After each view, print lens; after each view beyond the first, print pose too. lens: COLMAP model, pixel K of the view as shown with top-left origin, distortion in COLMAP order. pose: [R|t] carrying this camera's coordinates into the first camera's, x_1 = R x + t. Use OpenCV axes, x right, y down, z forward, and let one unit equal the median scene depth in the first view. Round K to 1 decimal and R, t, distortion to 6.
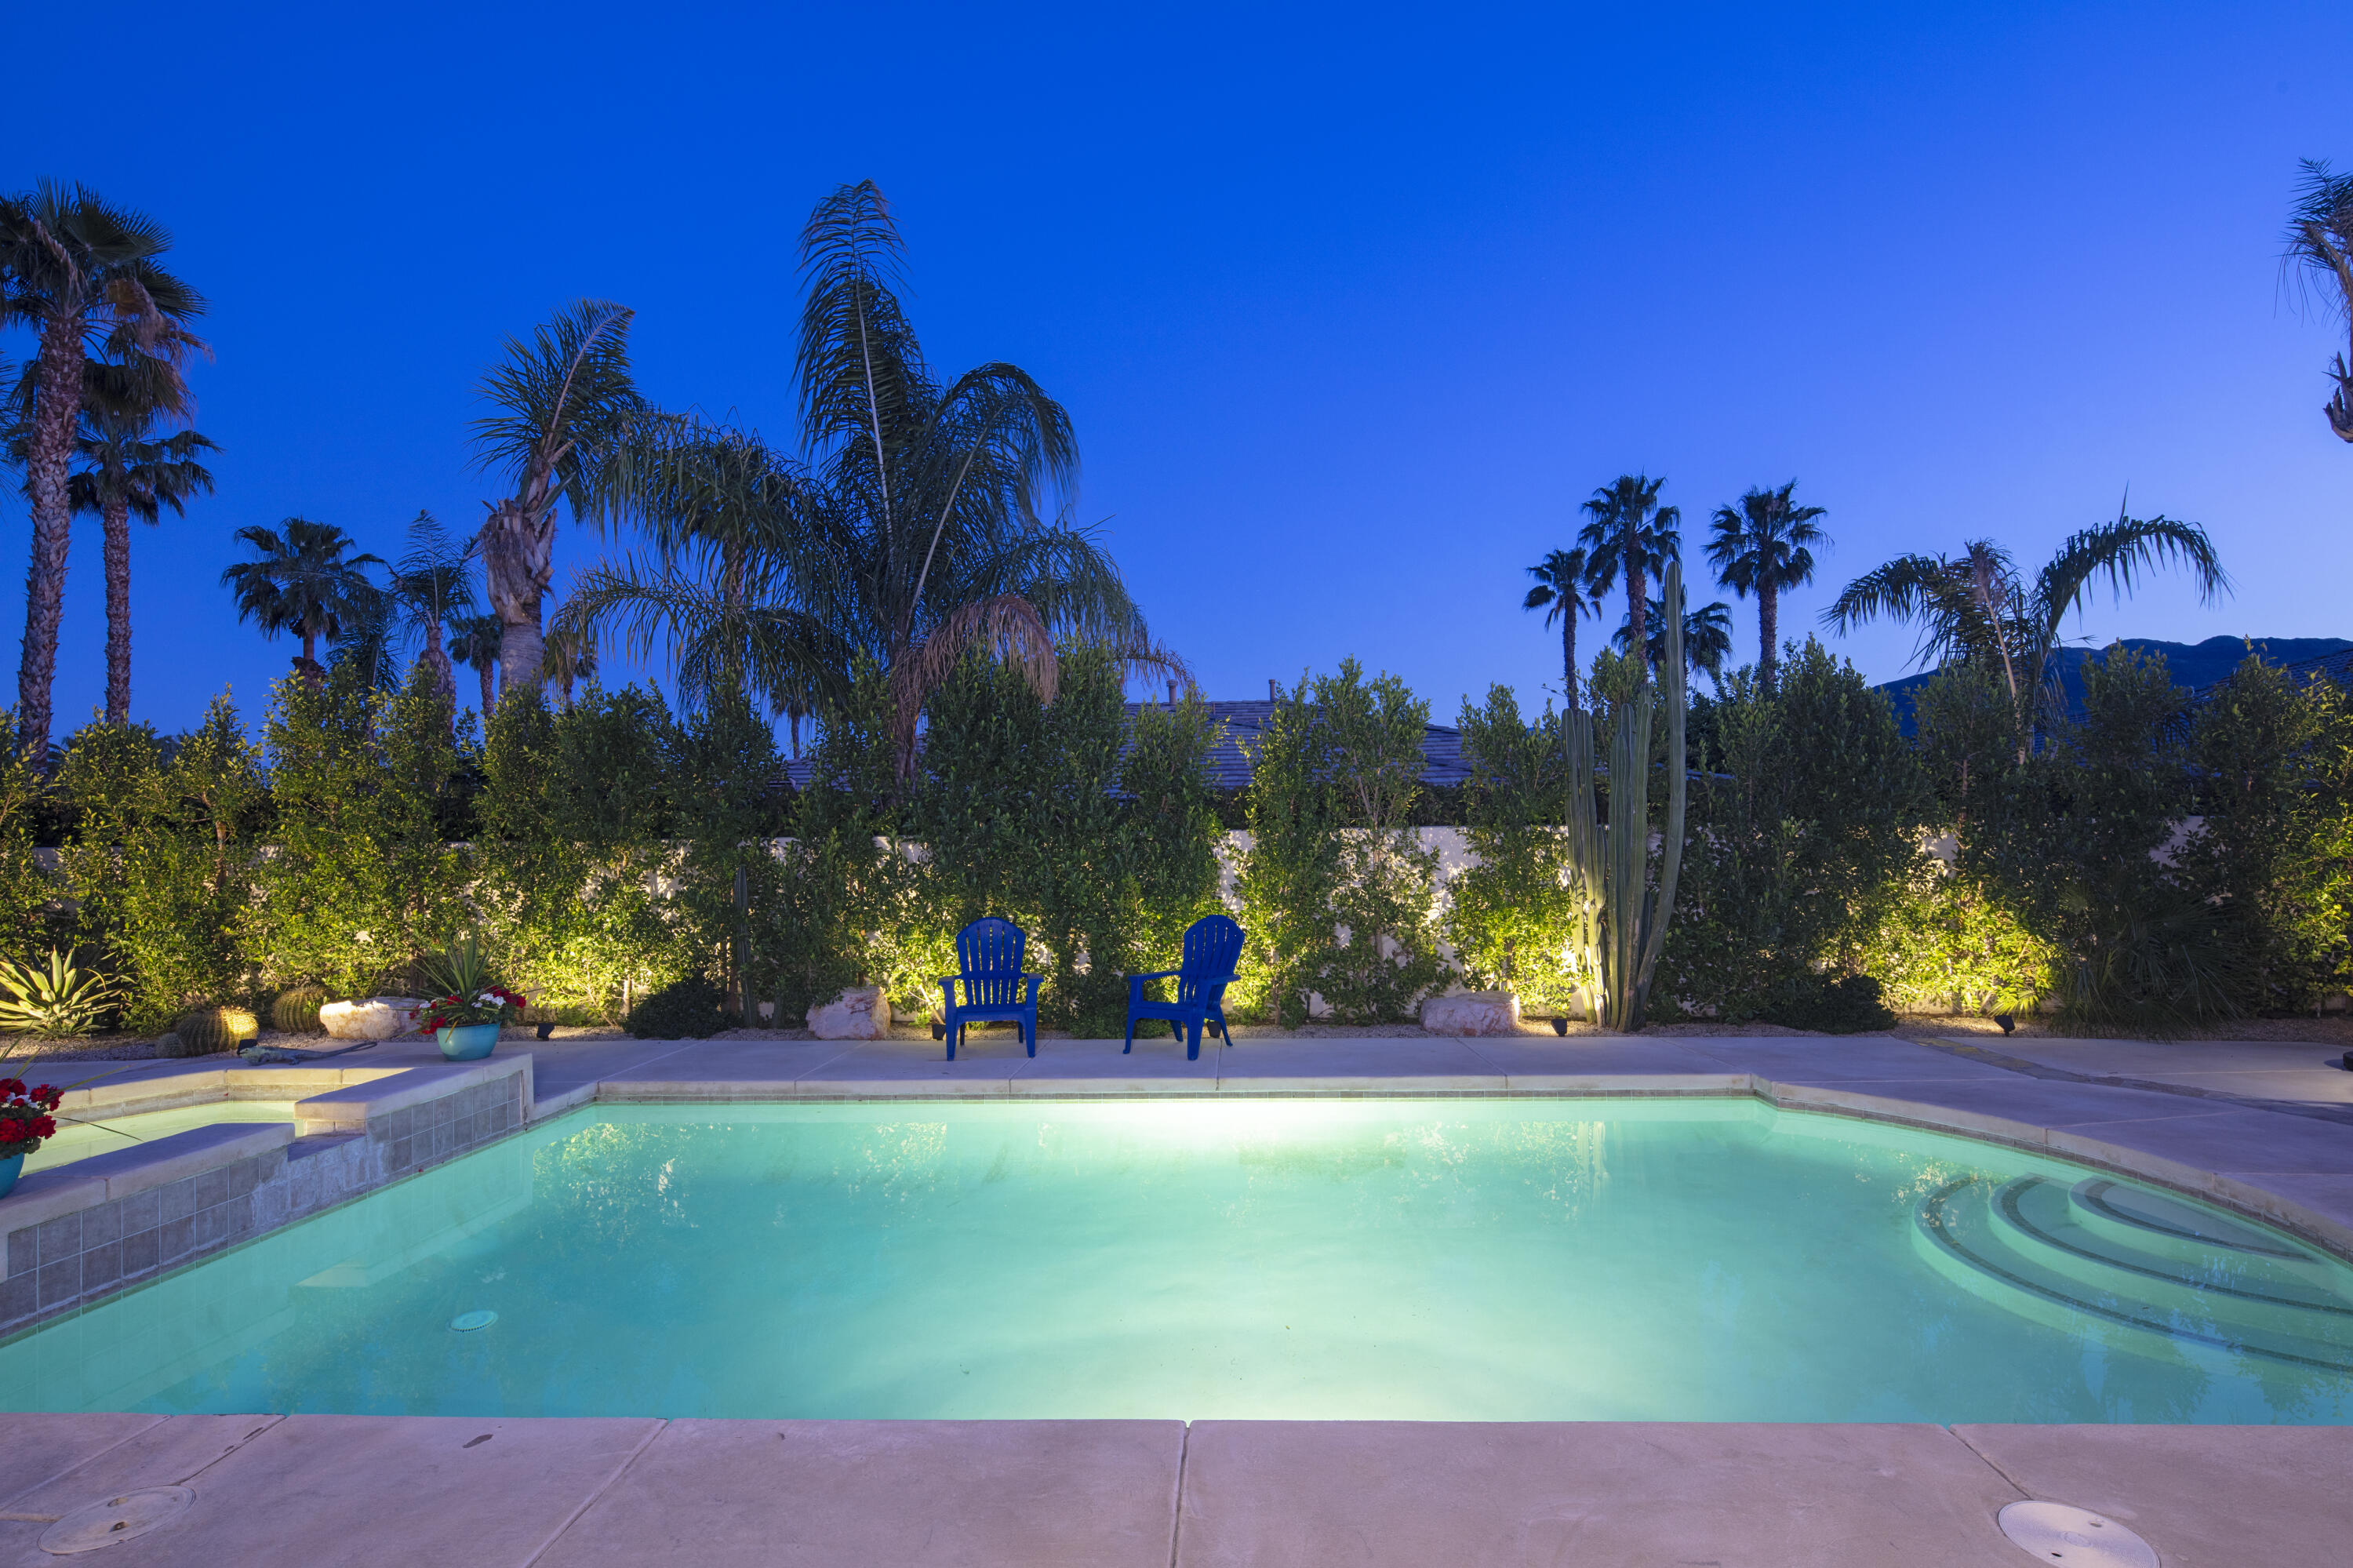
lens RADIAL K [[1139.7, 0, 1168.3], [0, 1139.7, 822.3], [0, 0, 1]] dist [0.006793, -0.005724]
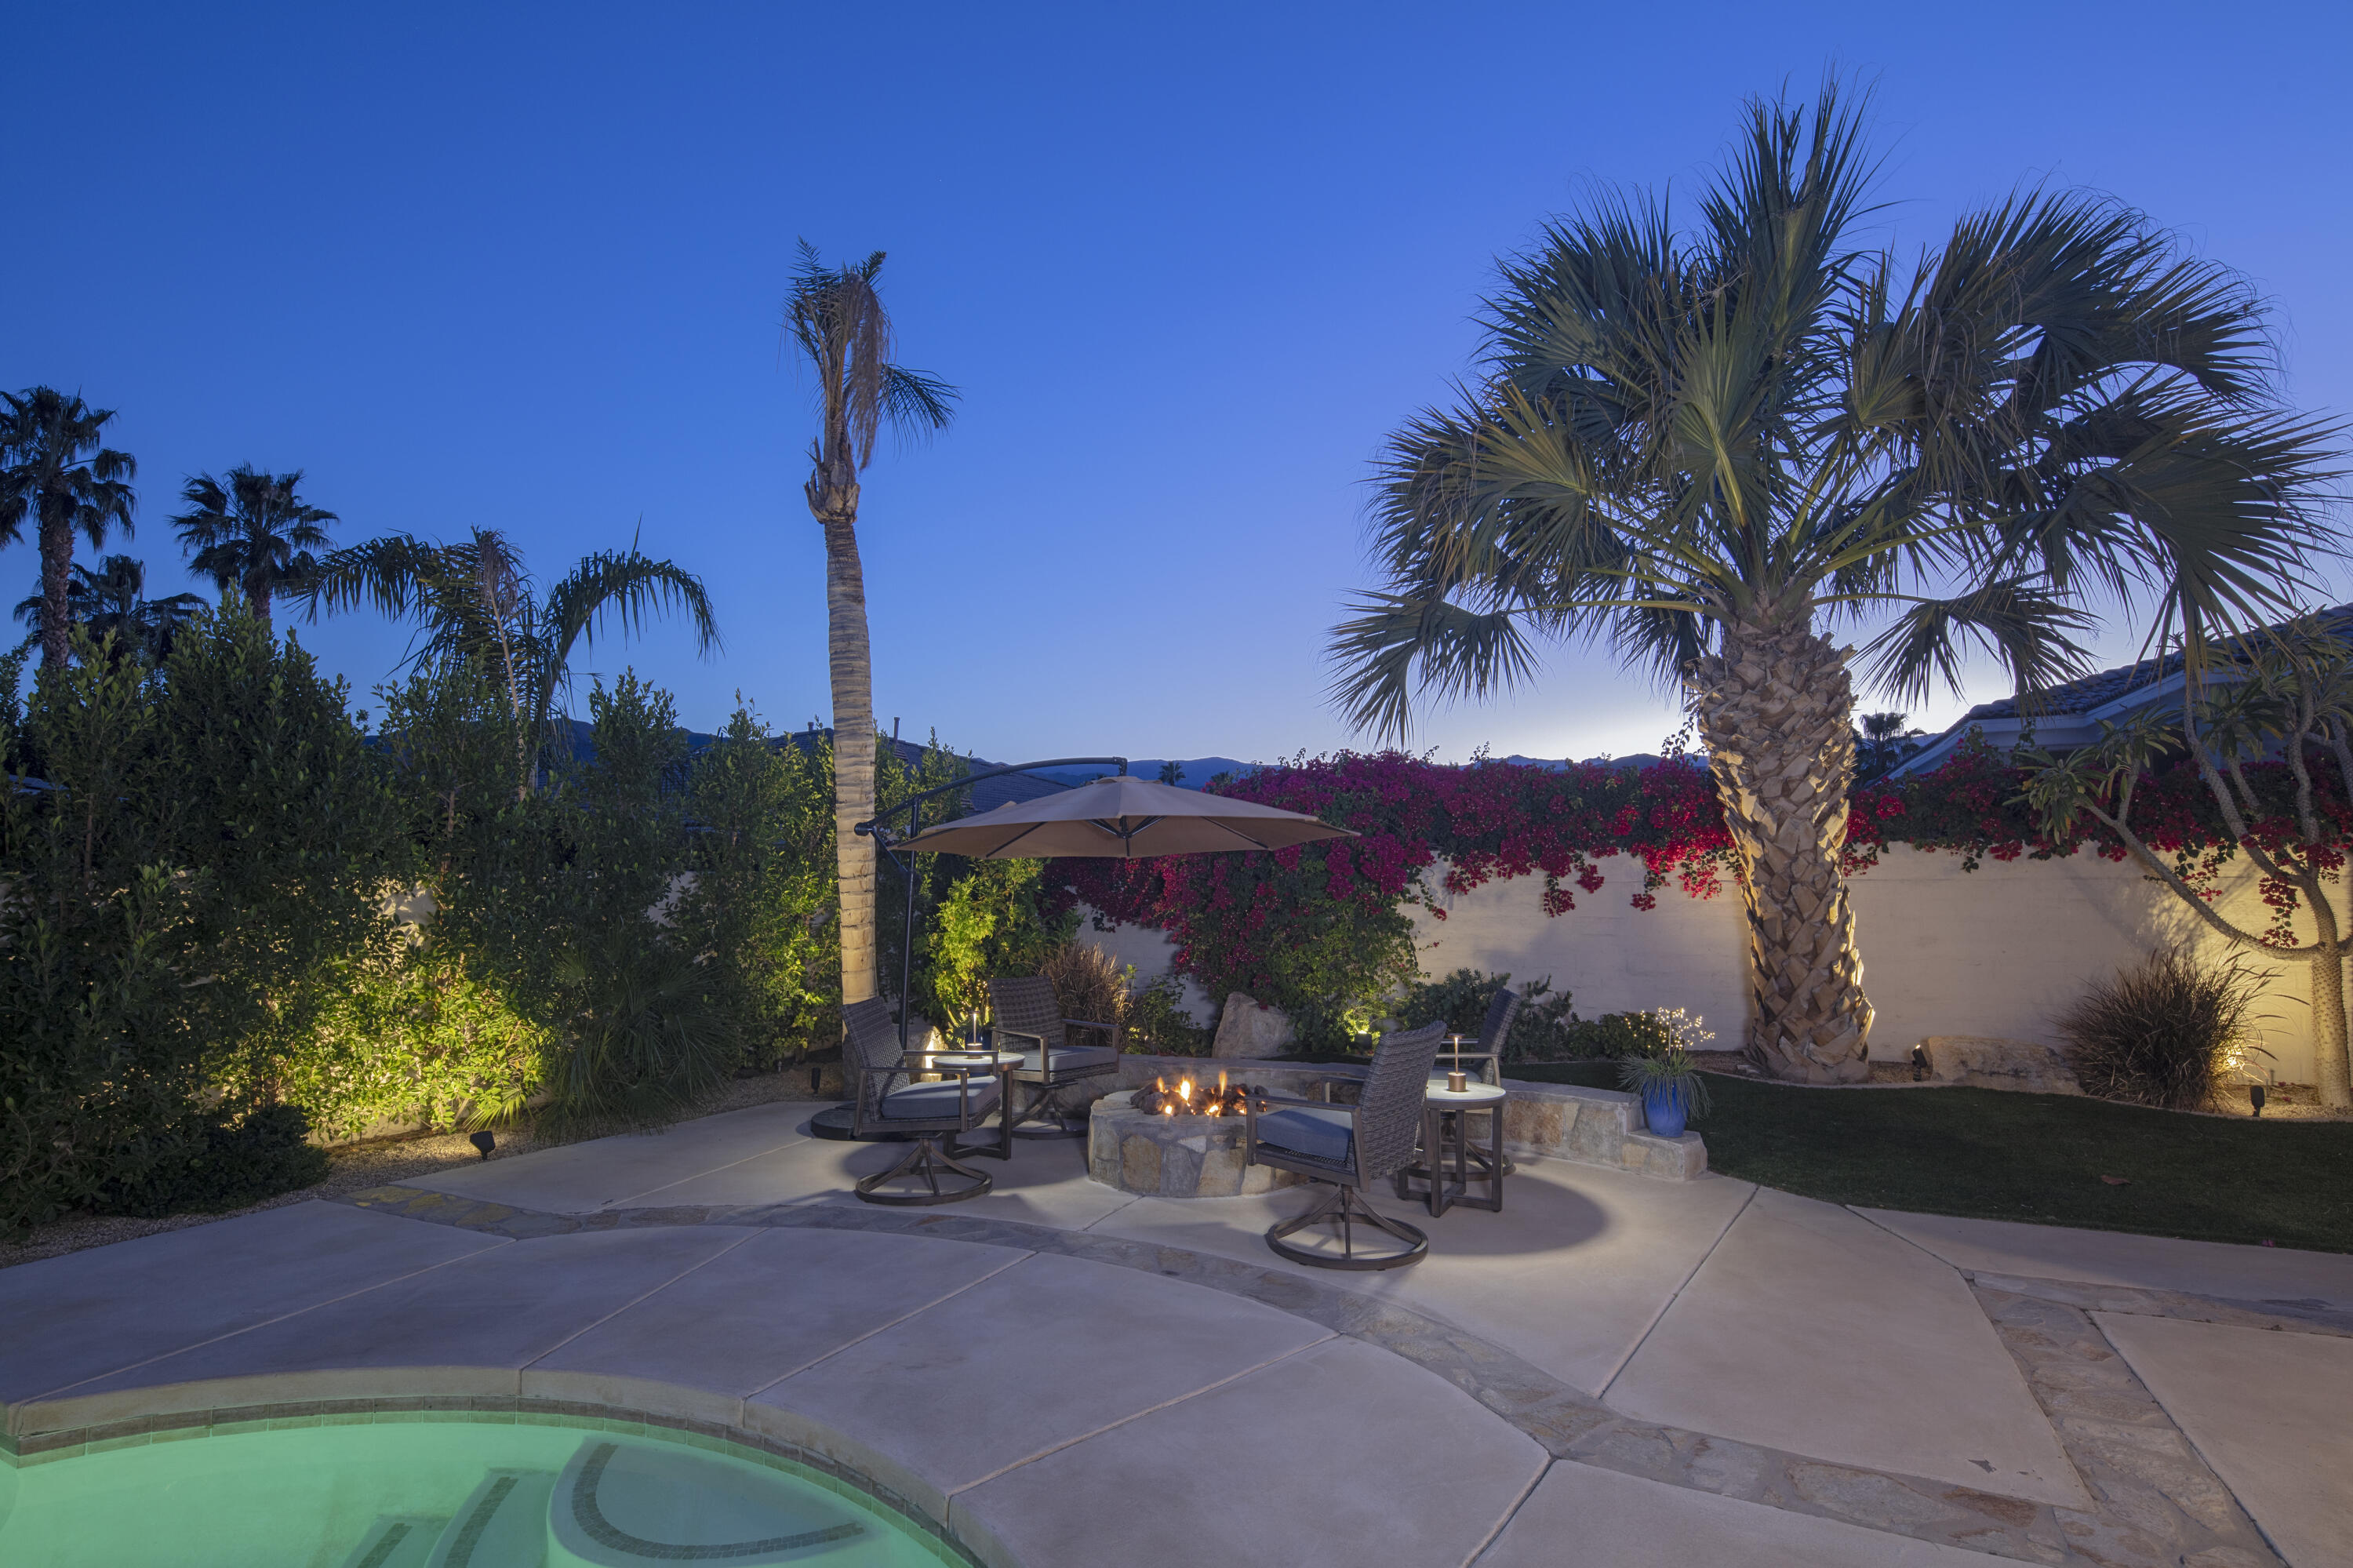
lens RADIAL K [[1139.7, 0, 1168.3], [0, 1139.7, 822.3], [0, 0, 1]] dist [0.006793, -0.005724]
pose [[0.405010, 0.057084, 0.912528, 0.202056], [-0.017453, 0.998350, -0.054706, -0.001280], [-0.914146, 0.006230, 0.405338, 0.261587]]
